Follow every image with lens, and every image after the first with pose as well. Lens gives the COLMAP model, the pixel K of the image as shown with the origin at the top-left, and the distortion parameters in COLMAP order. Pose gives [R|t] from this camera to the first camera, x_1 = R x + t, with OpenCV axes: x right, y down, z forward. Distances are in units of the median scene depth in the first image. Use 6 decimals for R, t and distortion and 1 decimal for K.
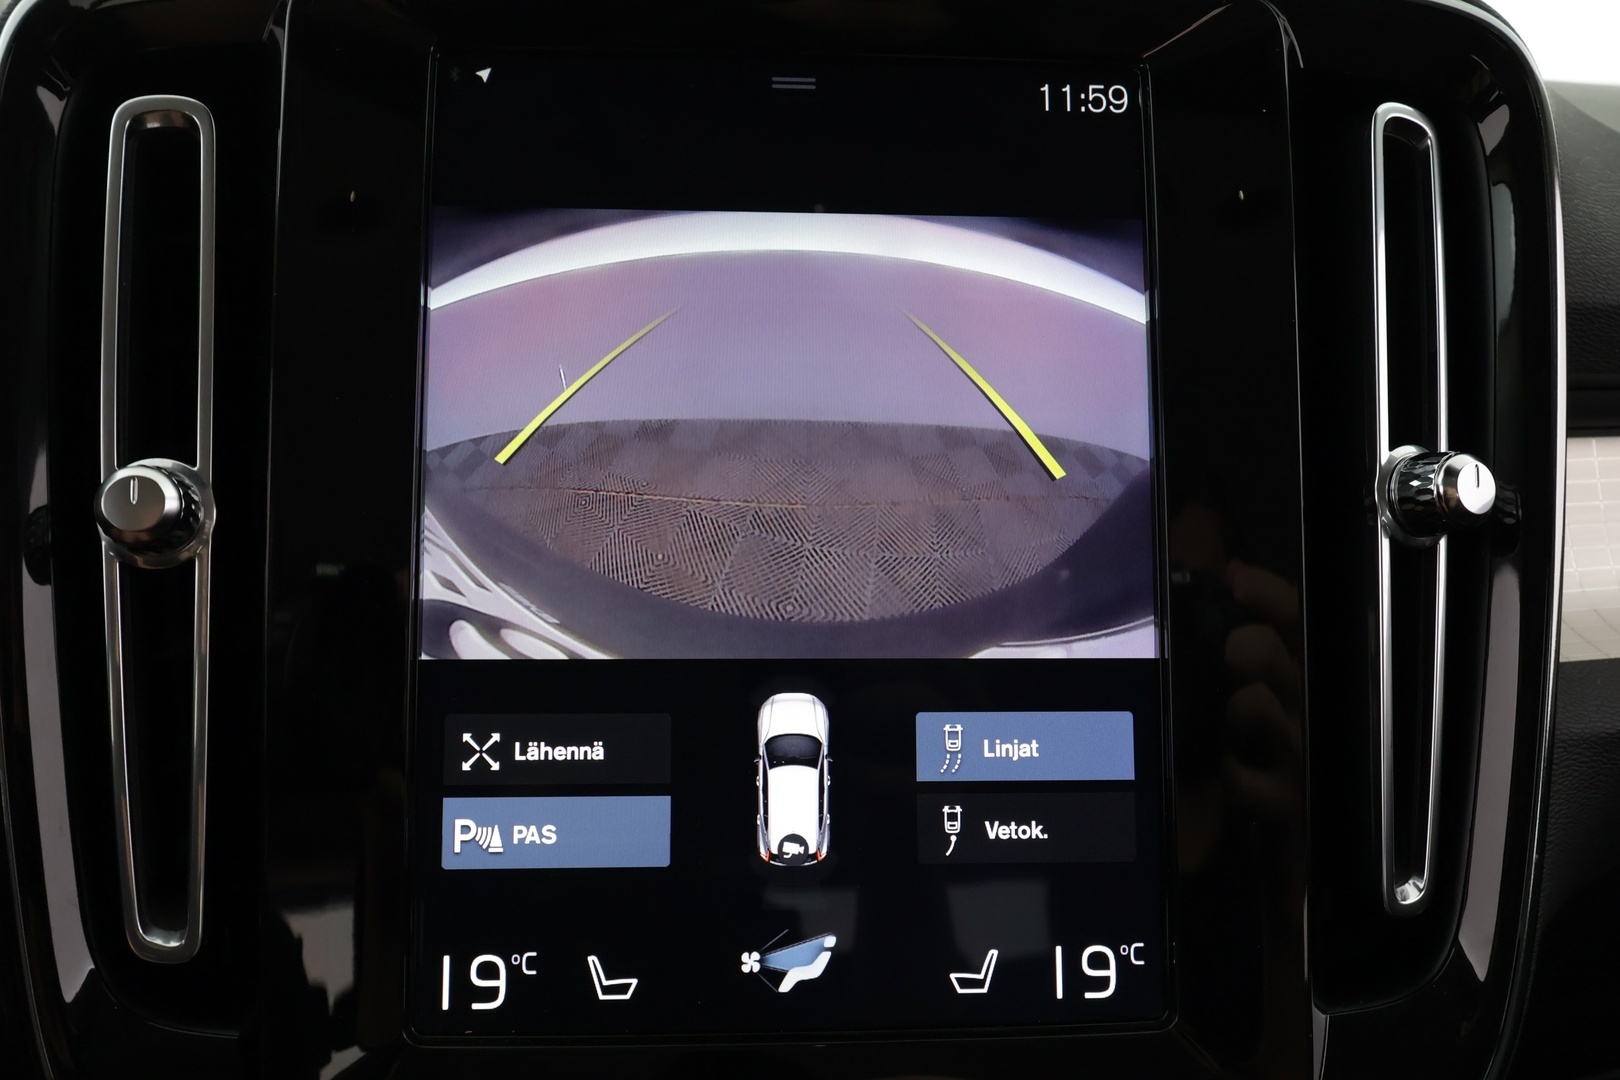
lens RADIAL K [[1070.9, 0, 799.5], [0, 1070.9, 523.5], [0, 0, 1]] dist [-0.010032, -0.011537]
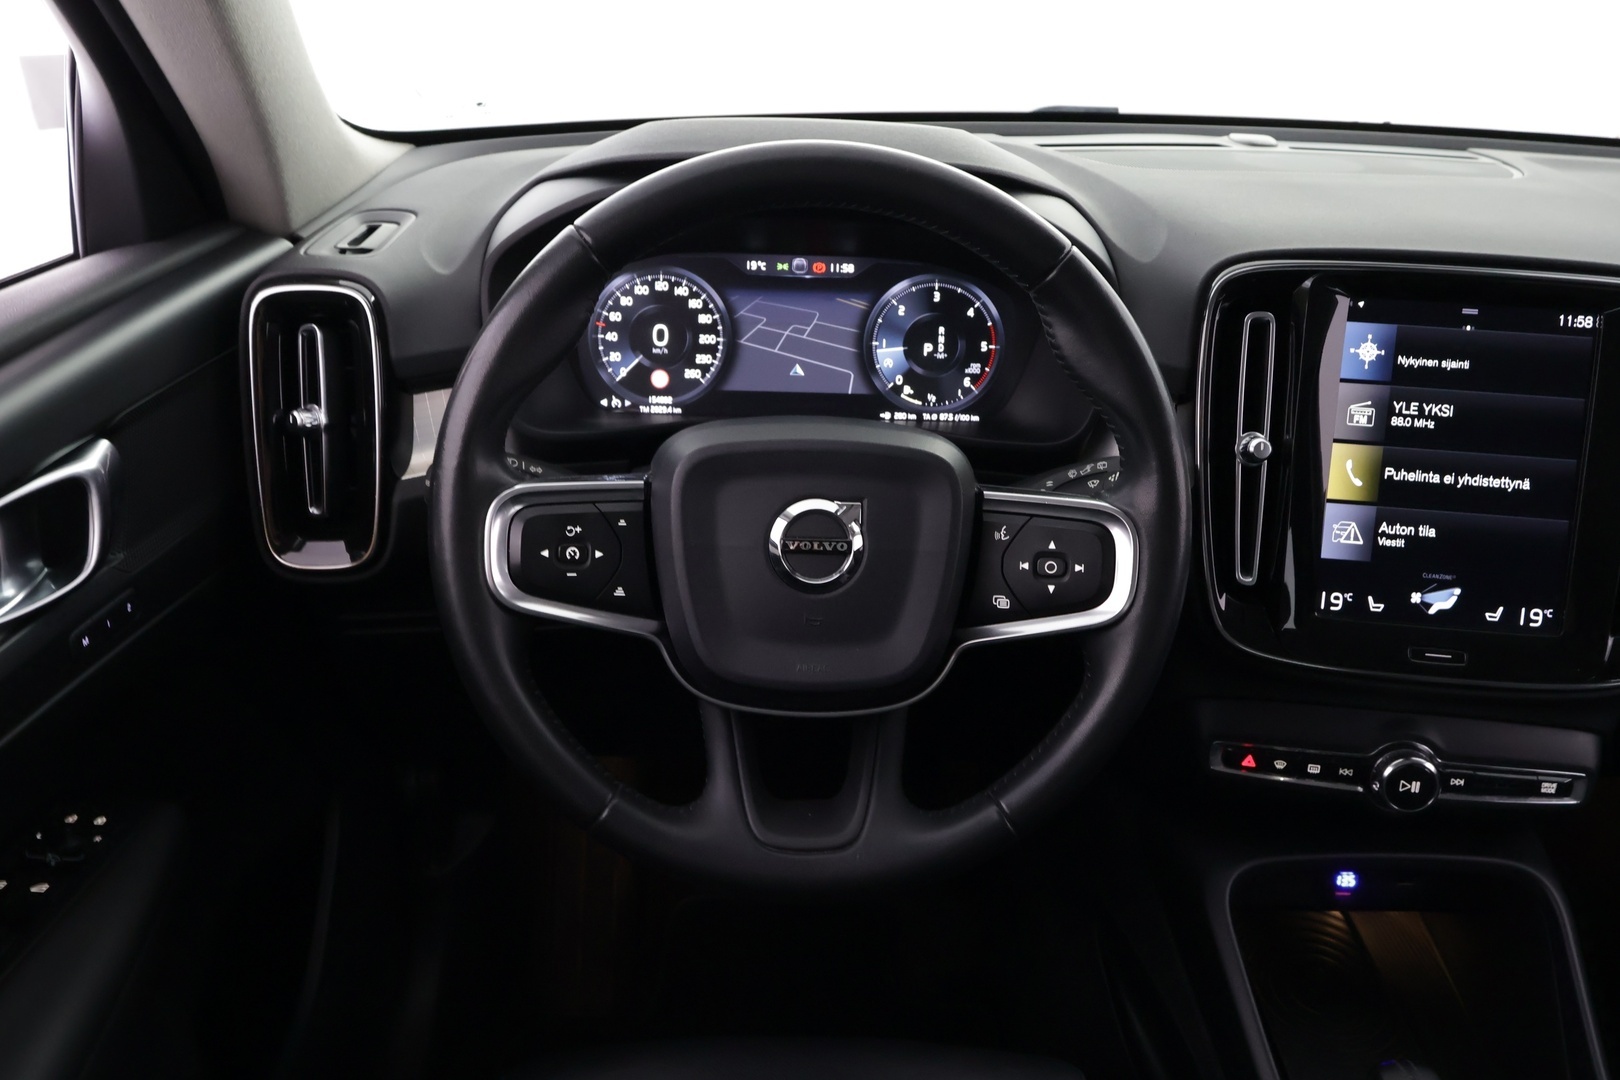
lens RADIAL K [[1288.7, 0, 787.0], [0, 1288.7, 538.1], [0, 0, 1]] dist [0.001611, -0.003479]
pose [[0.989563, 0.080262, -0.119676, -1.458791], [-0.058523, 0.982790, 0.175210, -0.335114], [0.131679, -0.166378, 0.977230, -2.932463]]
